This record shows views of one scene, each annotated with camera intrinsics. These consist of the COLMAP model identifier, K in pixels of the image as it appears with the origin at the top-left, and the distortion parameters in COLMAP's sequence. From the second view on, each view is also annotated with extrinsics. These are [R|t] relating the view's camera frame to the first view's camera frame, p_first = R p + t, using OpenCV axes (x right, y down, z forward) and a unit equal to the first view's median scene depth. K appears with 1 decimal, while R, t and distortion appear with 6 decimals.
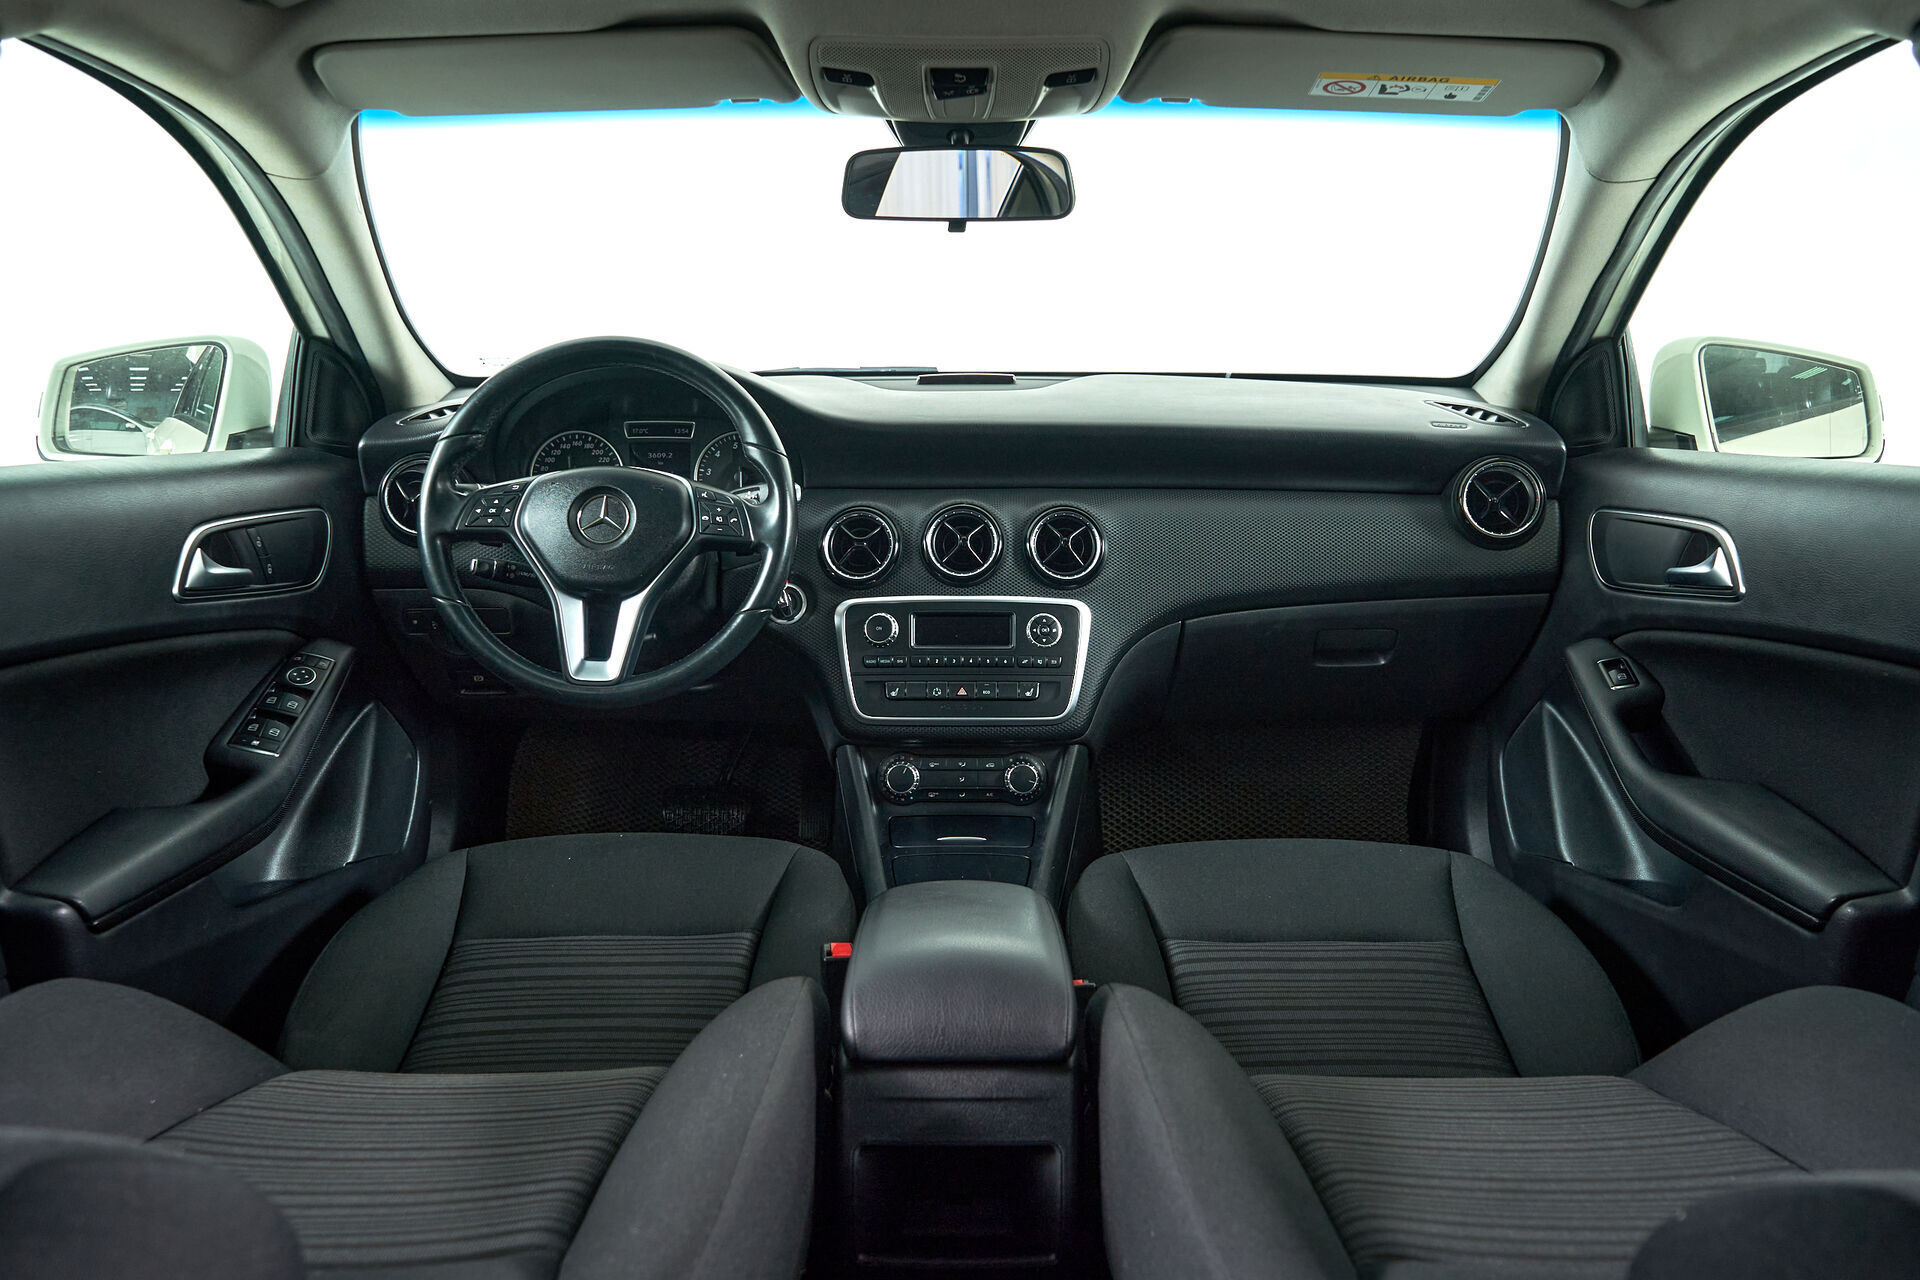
lens RADIAL K [[1538.5, 0, 960.0], [0, 1538.5, 640.0], [0, 0, 1]] dist [0.005761, -0.009501]
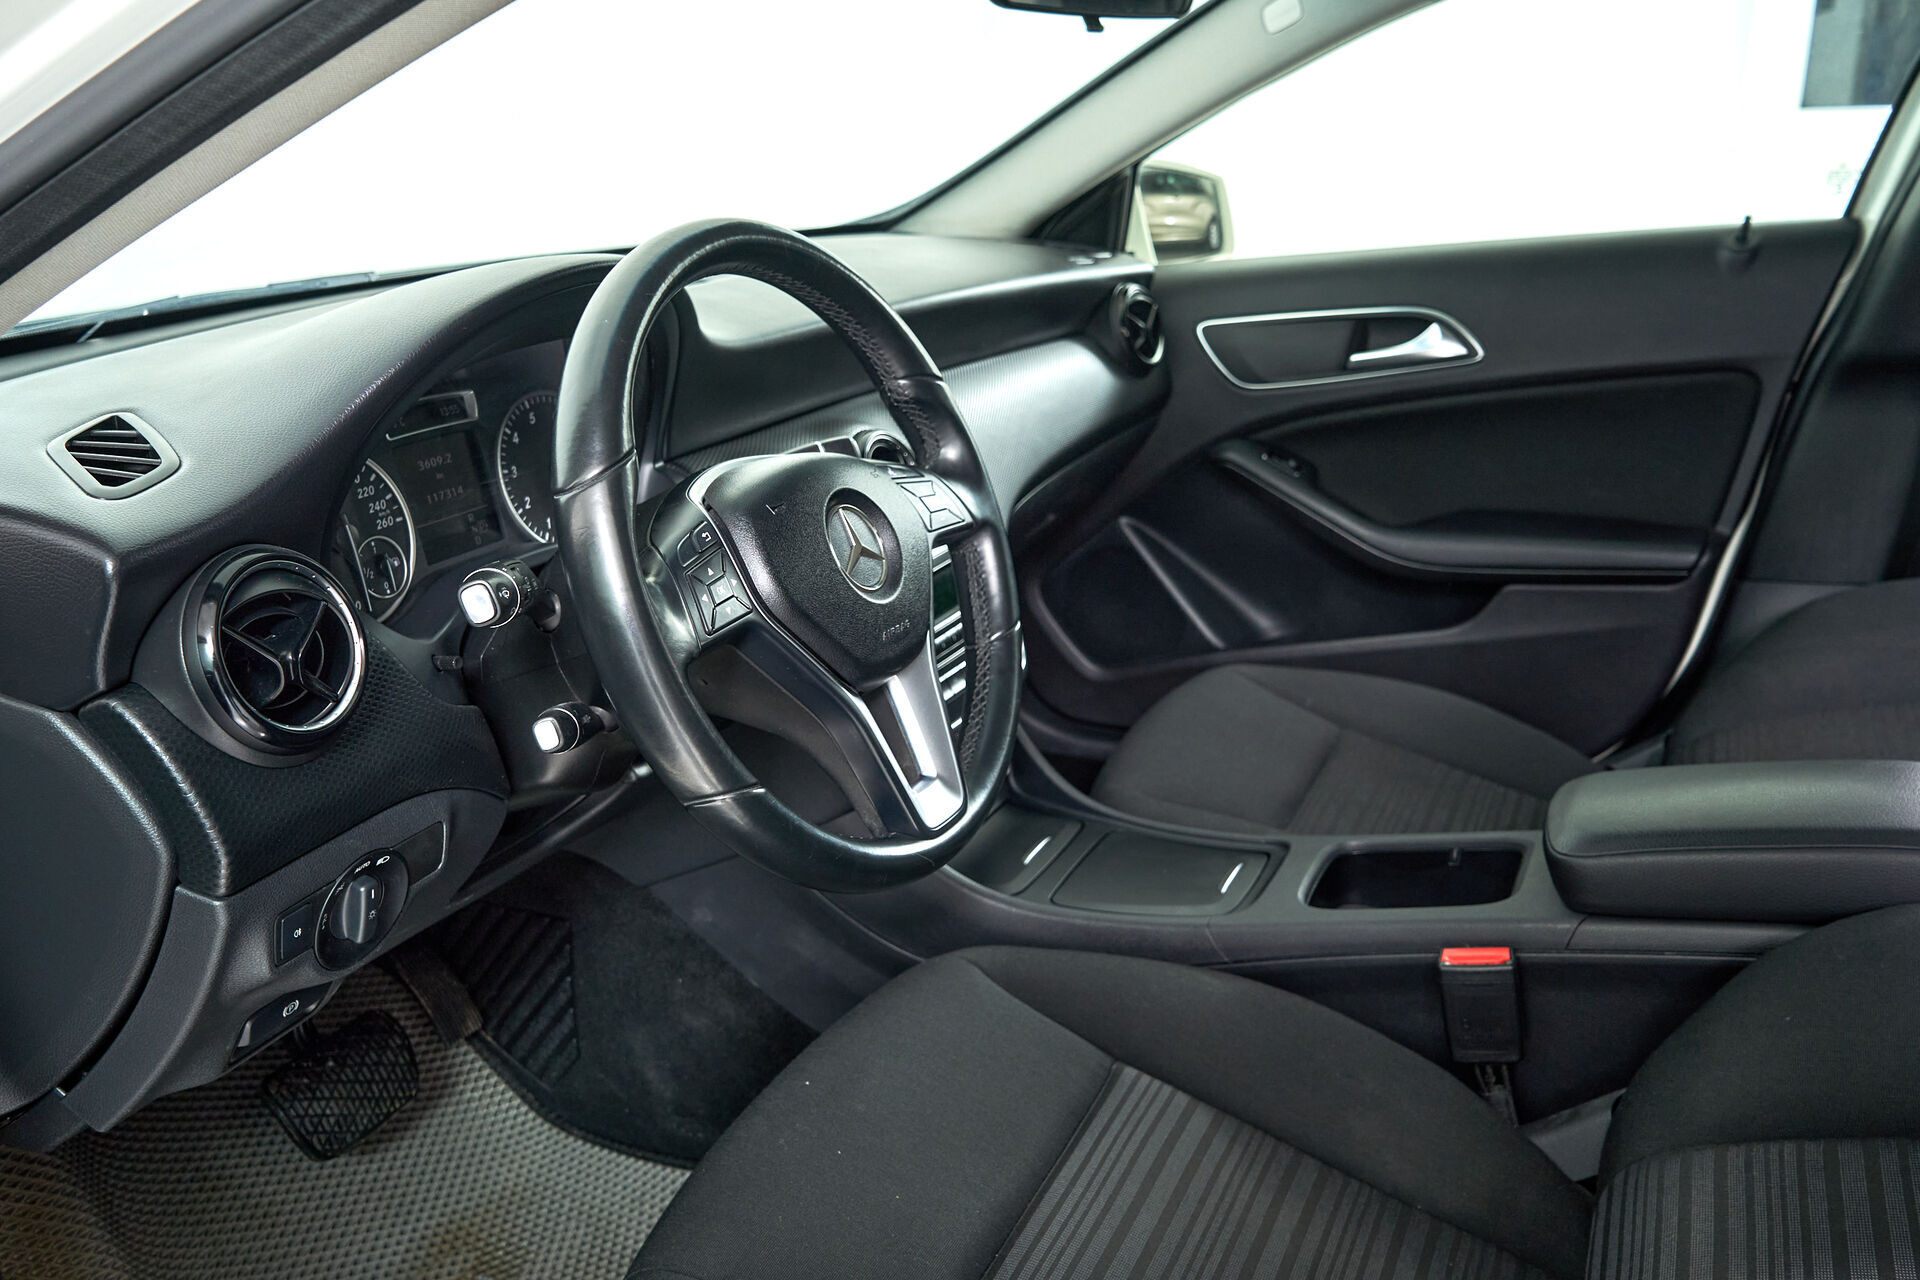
lens RADIAL K [[1538.5, 0, 960.0], [0, 1538.5, 640.0], [0, 0, 1]] dist [0.005761, -0.009501]
pose [[0.425086, -0.297968, 0.854703, -0.629891], [0.267021, 0.943522, 0.196130, -0.125783], [-0.864871, 0.144851, 0.480642, 0.637698]]
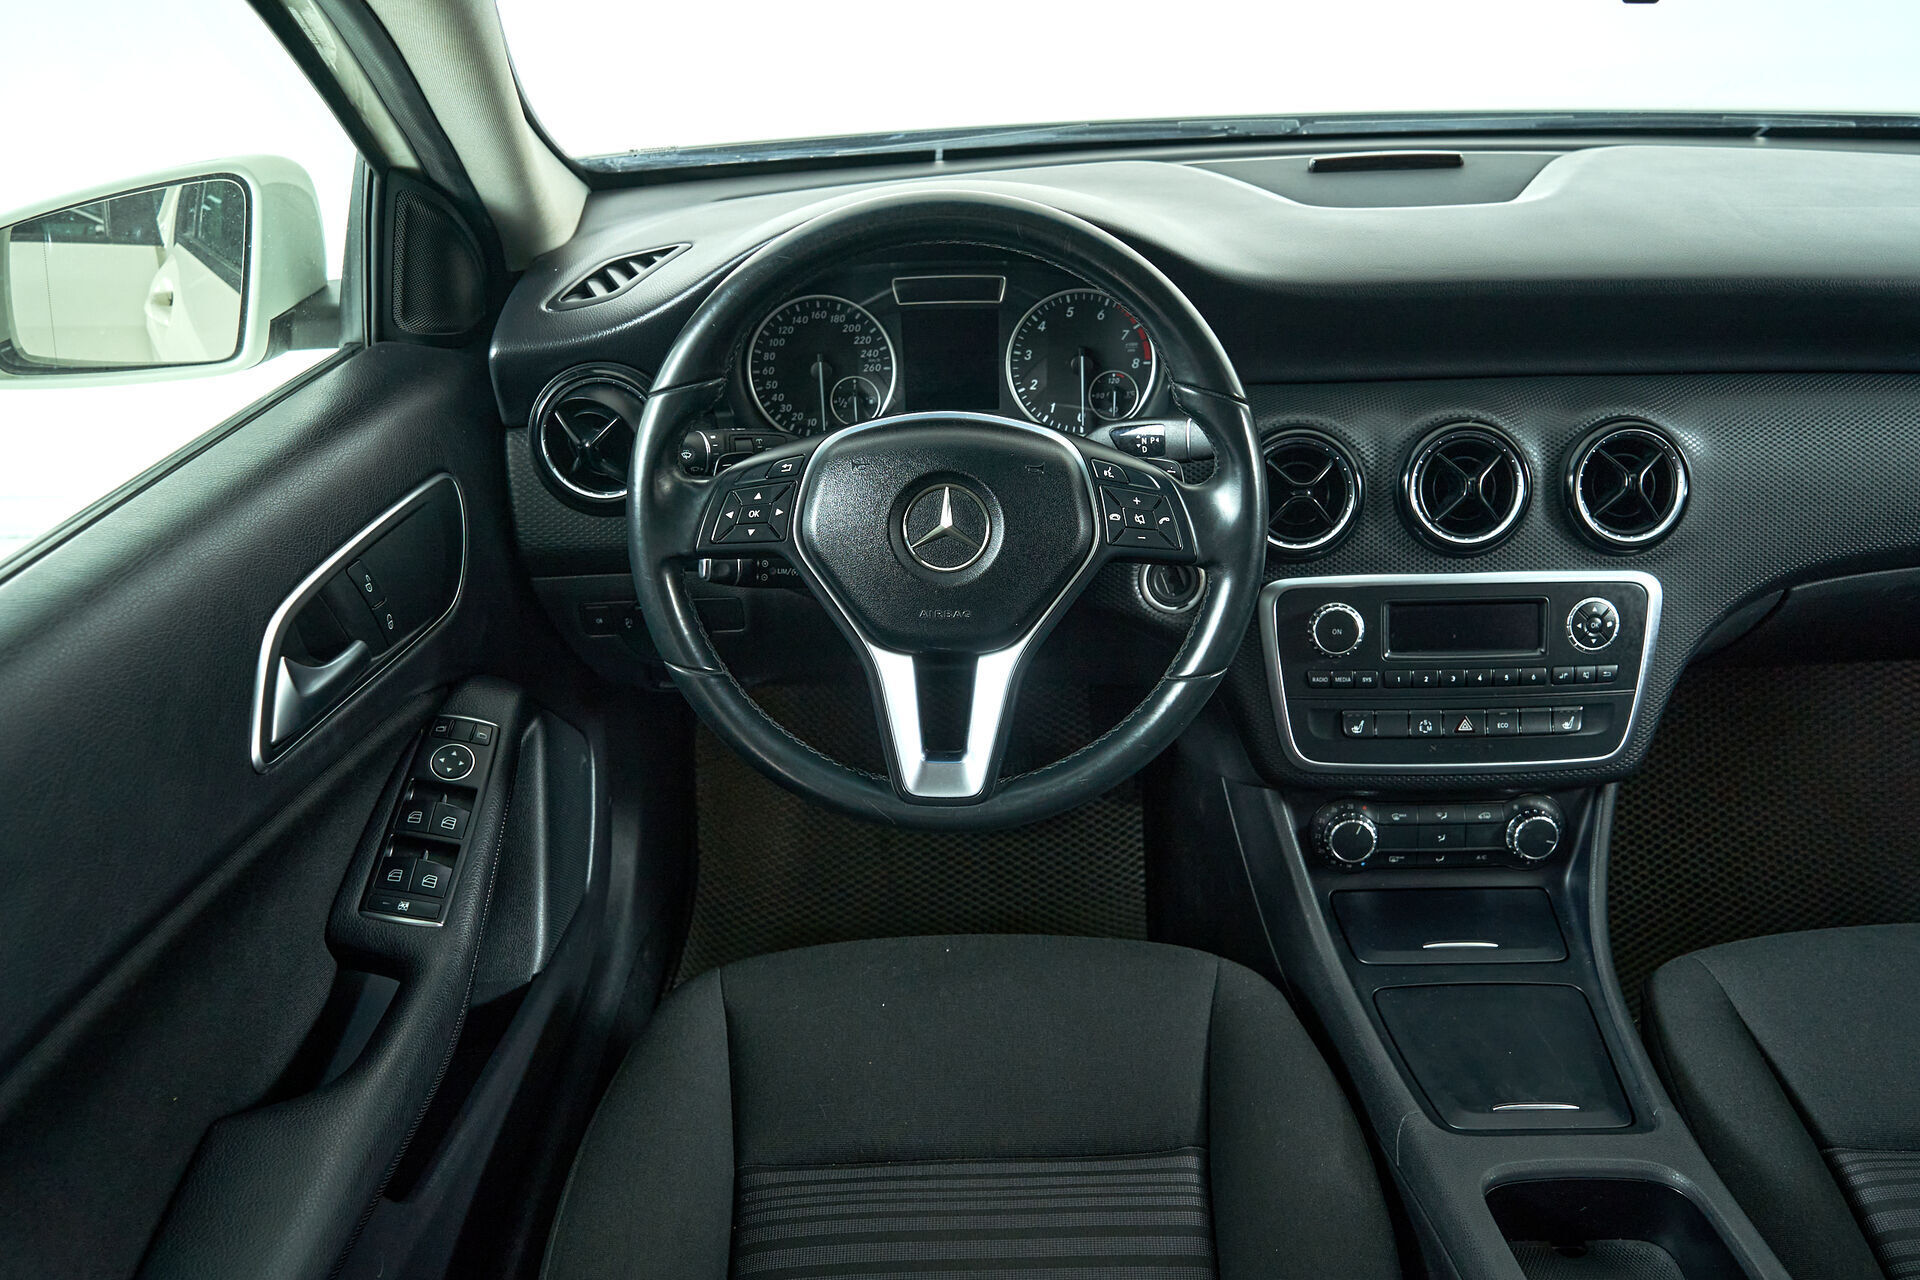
lens RADIAL K [[1538.5, 0, 960.0], [0, 1538.5, 640.0], [0, 0, 1]] dist [0.005761, -0.009501]
pose [[0.999644, -0.022621, -0.014172, -0.196961], [0.025455, 0.967679, 0.250898, -0.165510], [0.008039, -0.251169, 0.967910, 0.379280]]
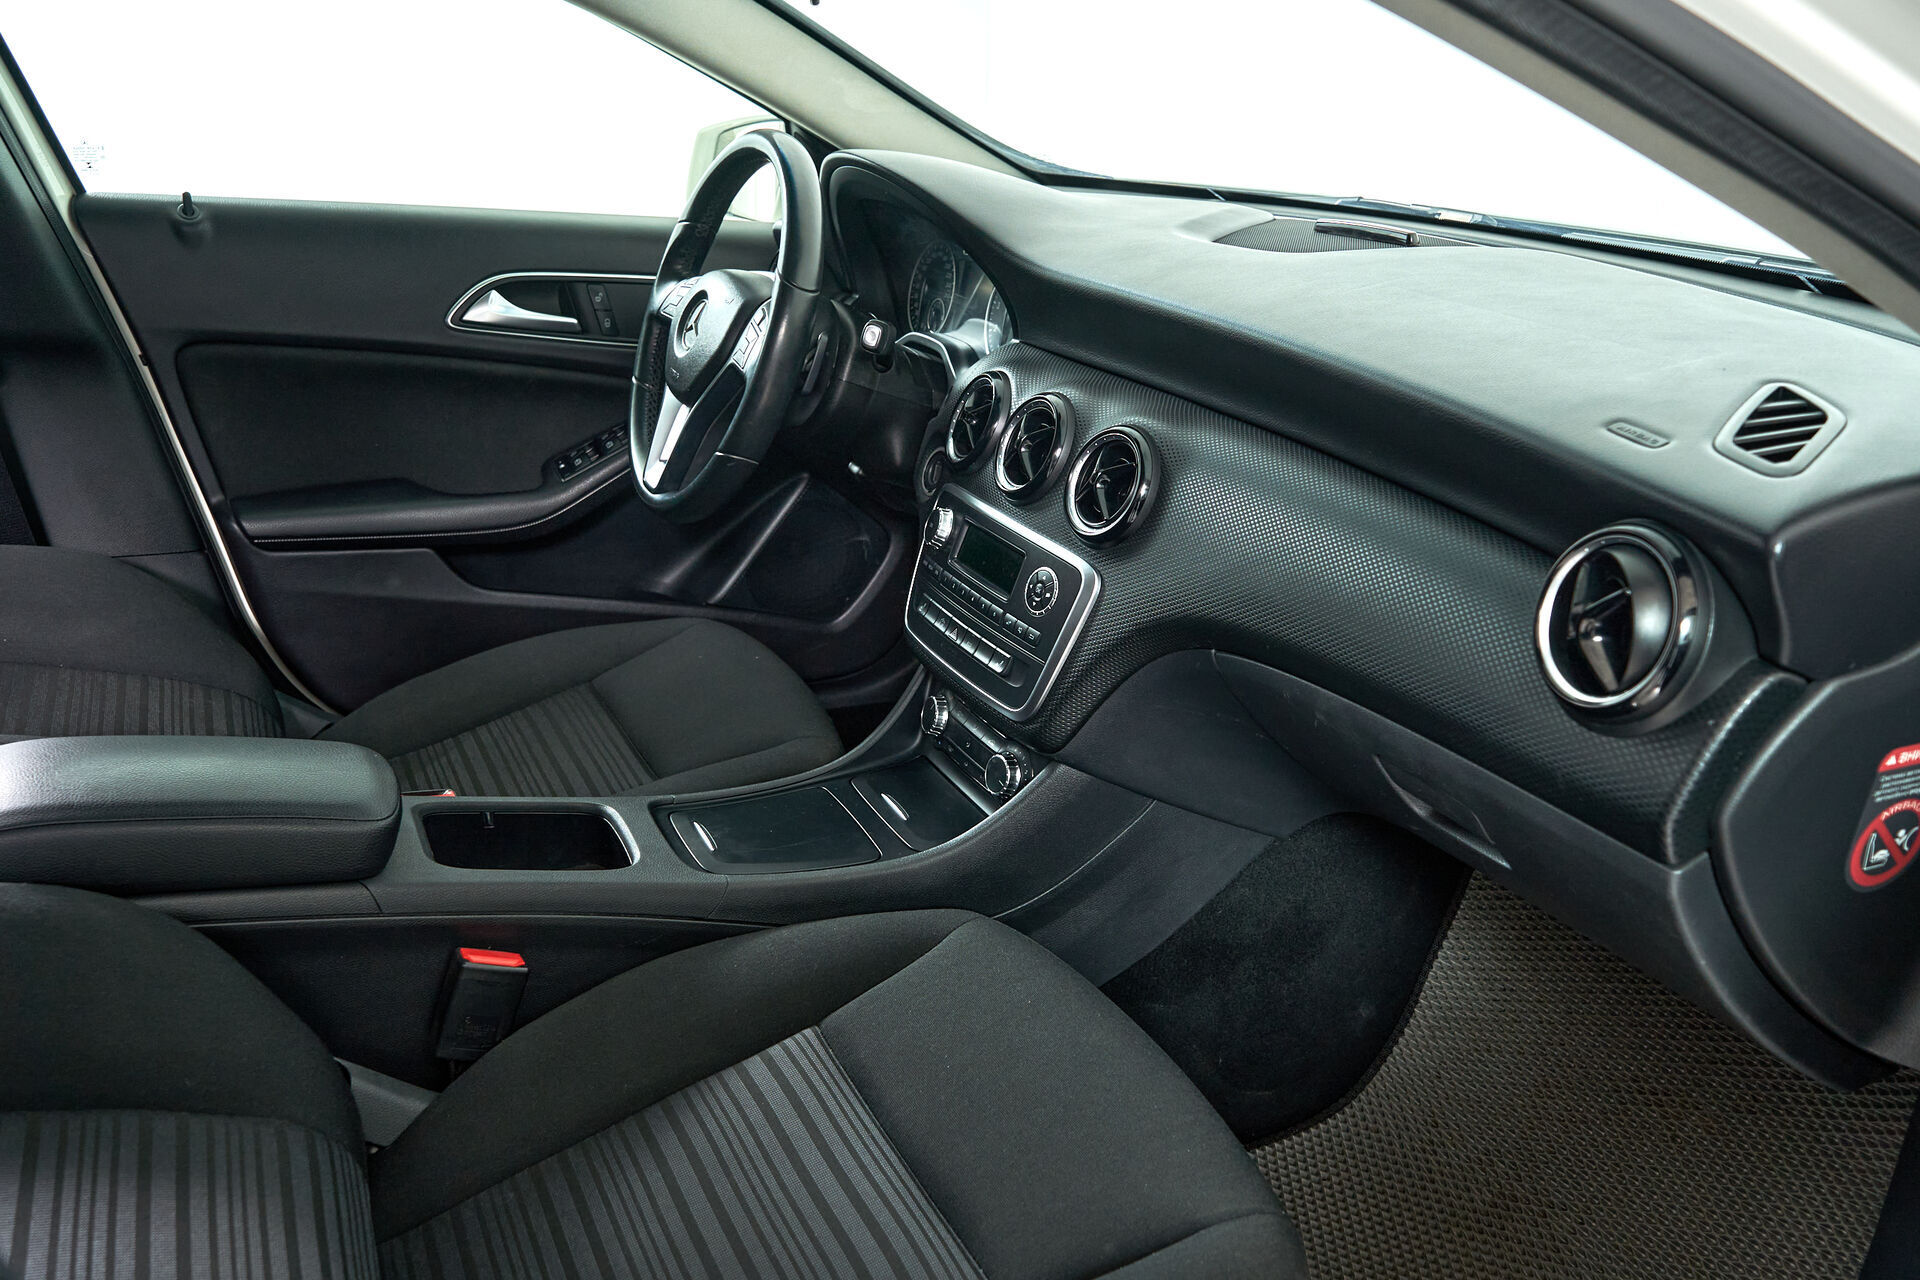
lens RADIAL K [[1538.5, 0, 960.0], [0, 1538.5, 640.0], [0, 0, 1]] dist [0.005761, -0.009501]
pose [[0.441282, 0.326465, -0.835877, 0.632761], [-0.220145, 0.942395, 0.251847, -0.153778], [0.869946, 0.072878, 0.487732, 0.622303]]
